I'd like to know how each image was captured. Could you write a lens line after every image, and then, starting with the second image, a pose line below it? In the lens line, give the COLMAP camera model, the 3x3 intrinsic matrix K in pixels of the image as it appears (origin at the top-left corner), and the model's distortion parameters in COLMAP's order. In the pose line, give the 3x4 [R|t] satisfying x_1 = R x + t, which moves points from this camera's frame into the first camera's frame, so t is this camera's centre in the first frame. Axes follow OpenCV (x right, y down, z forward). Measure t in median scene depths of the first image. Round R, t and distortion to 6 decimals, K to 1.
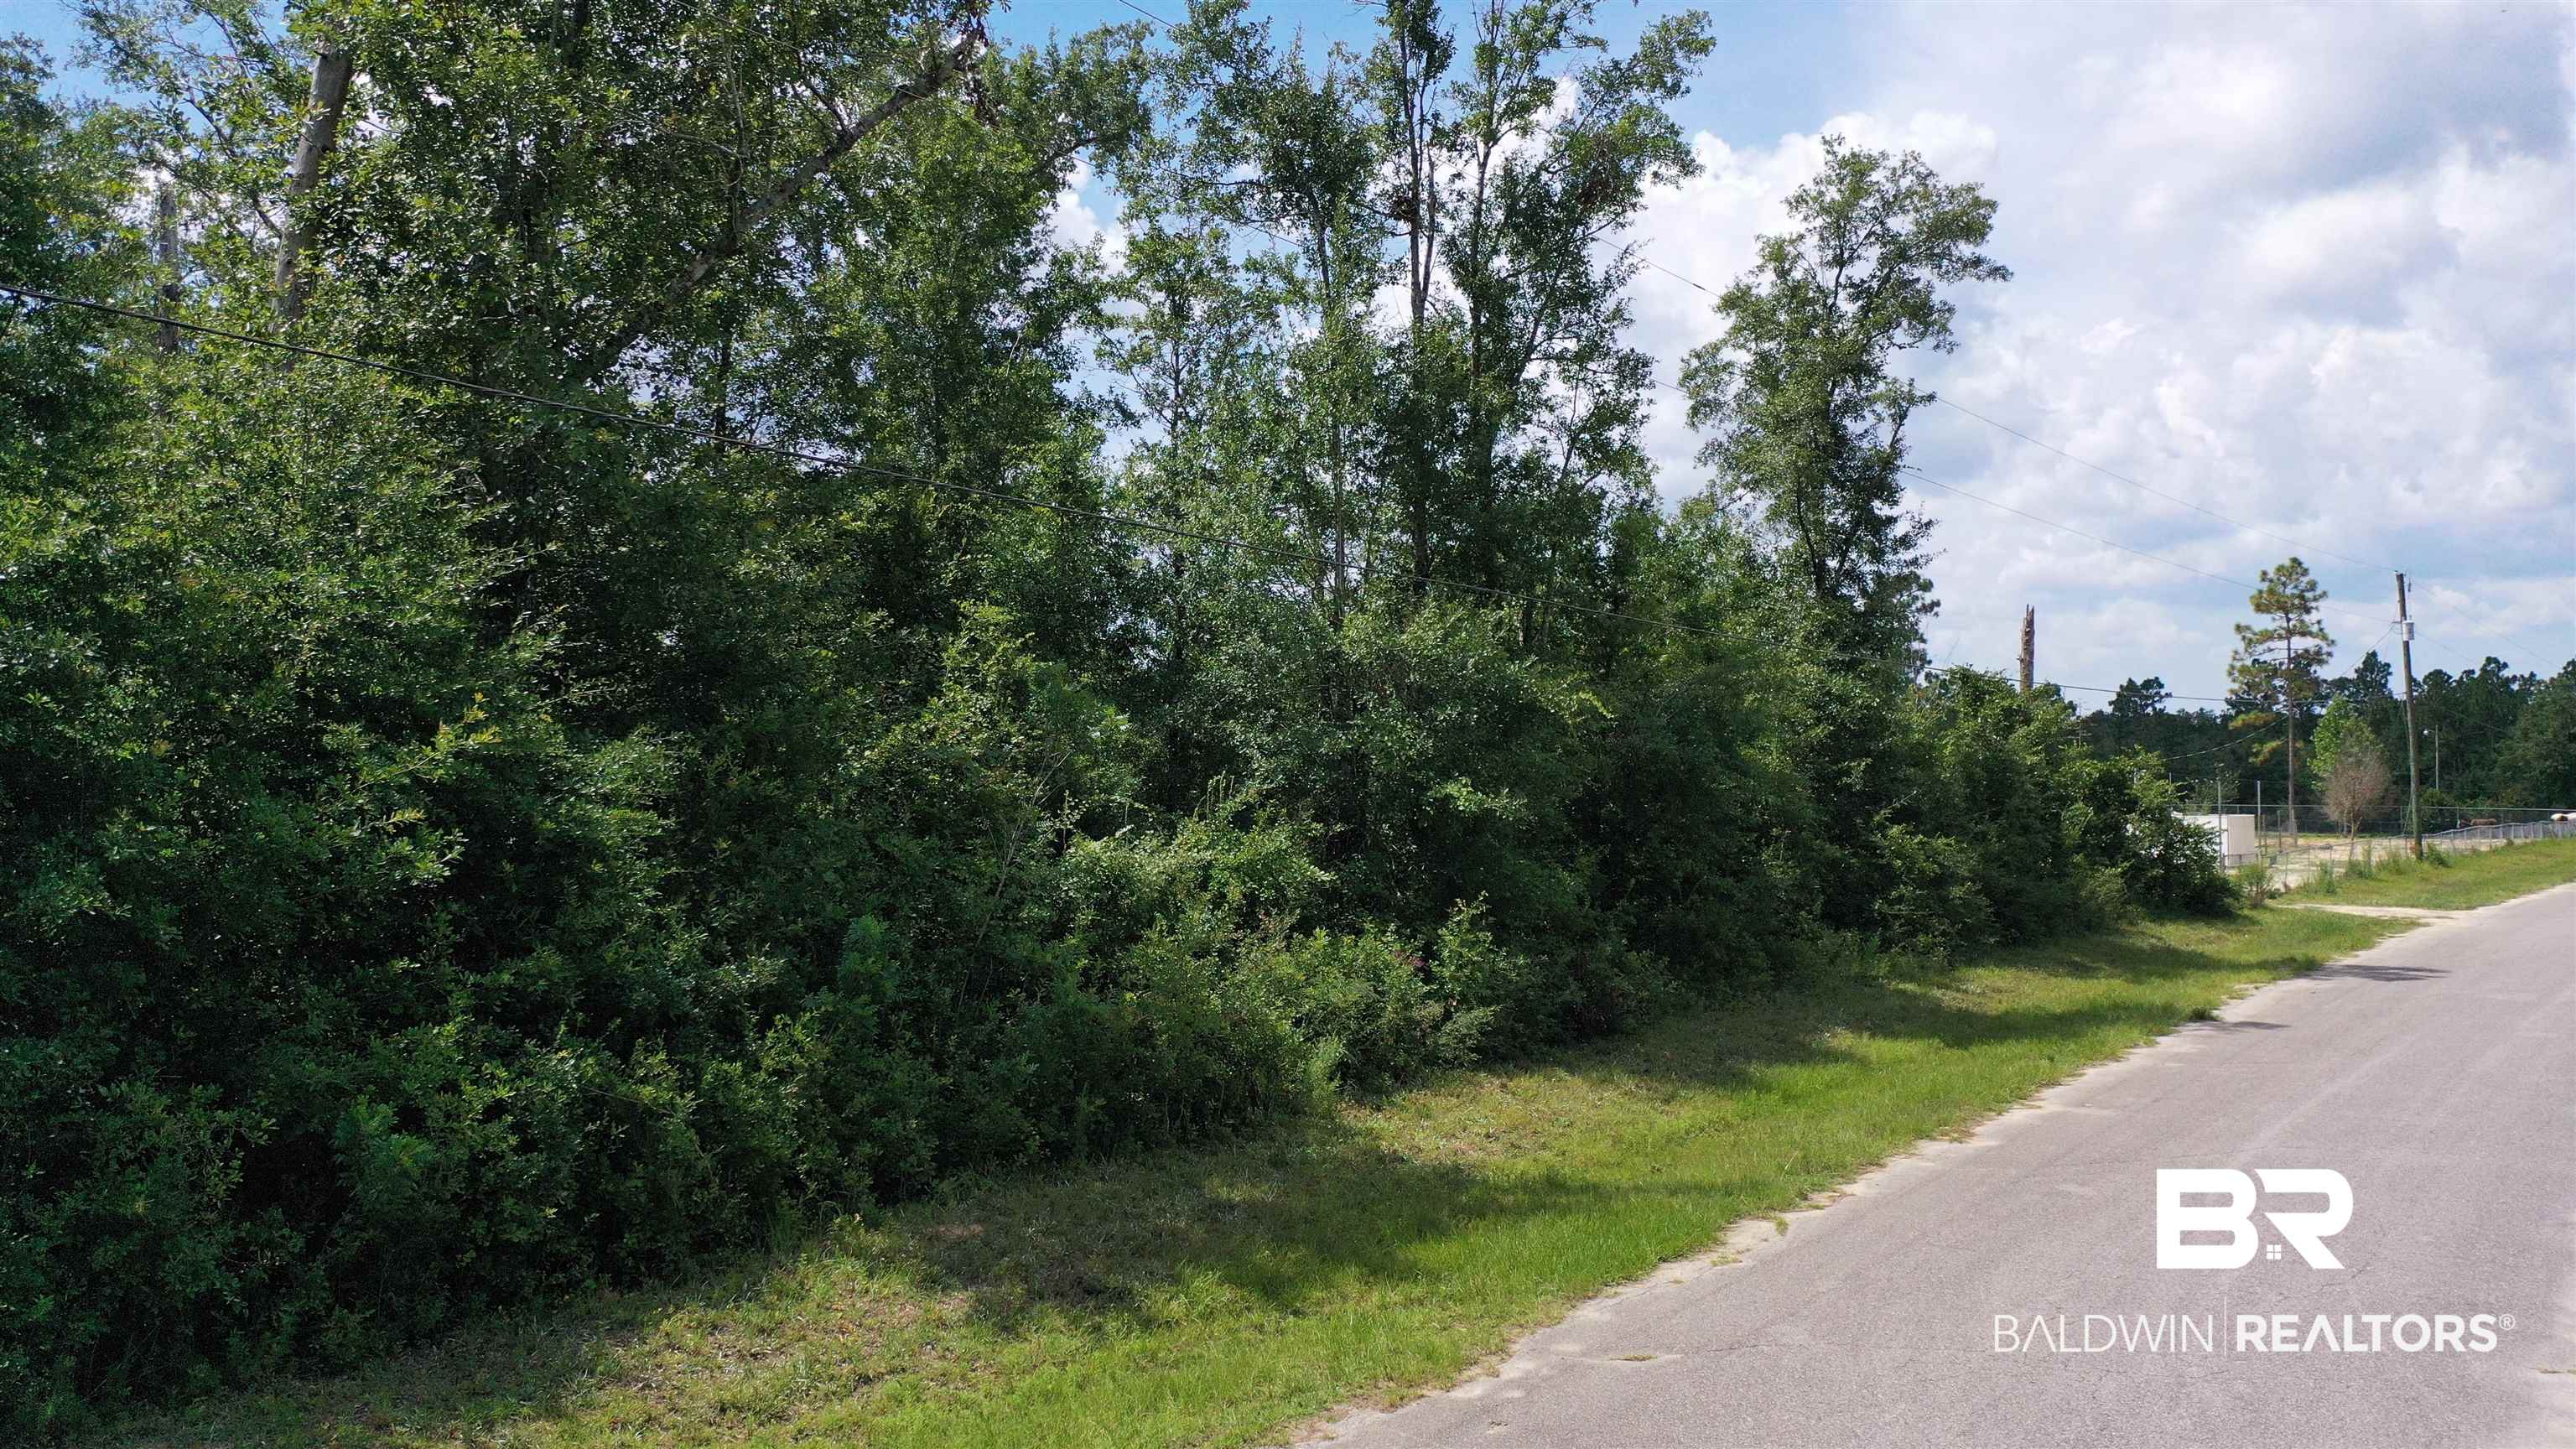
lens RADIAL K [[2051.5, 0, 1291.7], [0, 2051.5, 699.7], [0, 0, 1]] dist [0.022065, 0.005228]
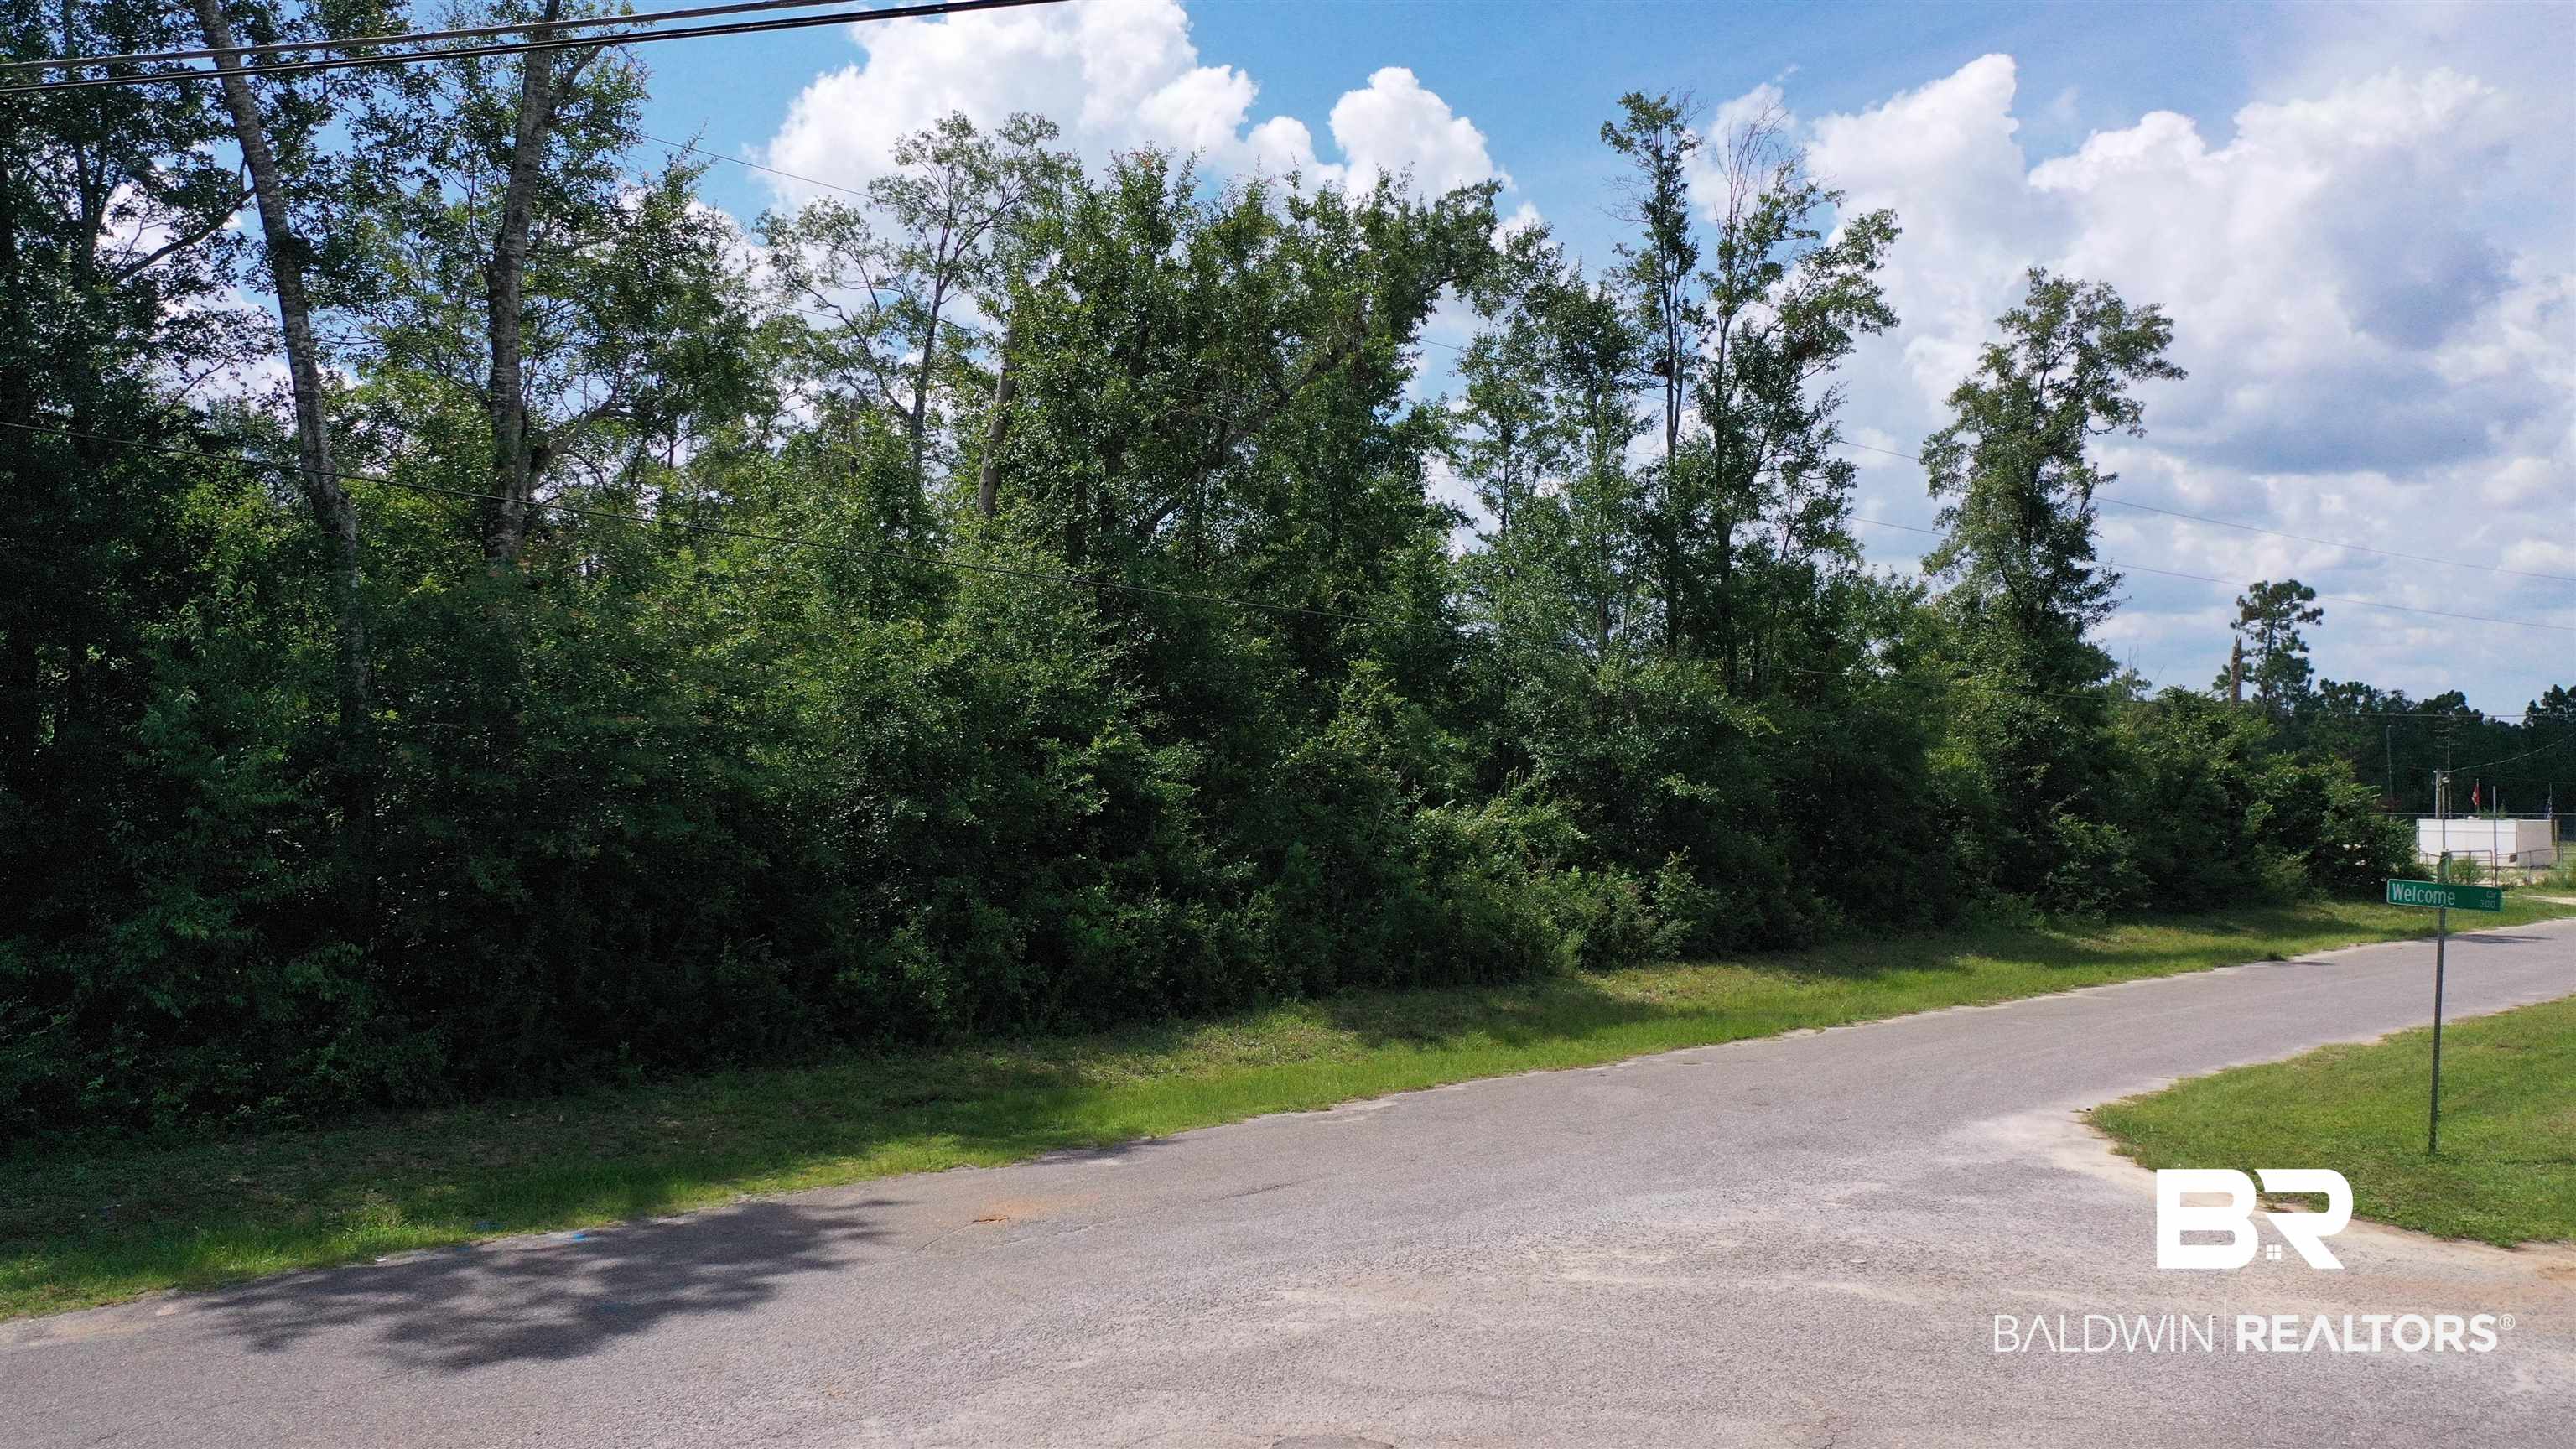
lens RADIAL K [[2051.5, 0, 1291.7], [0, 2051.5, 699.7], [0, 0, 1]] dist [0.022065, 0.005228]
pose [[0.982194, -0.001082, -0.187869, 0.068562], [0.000540, 0.999996, -0.002938, -0.008947], [0.187871, 0.002784, 0.982190, -0.418734]]
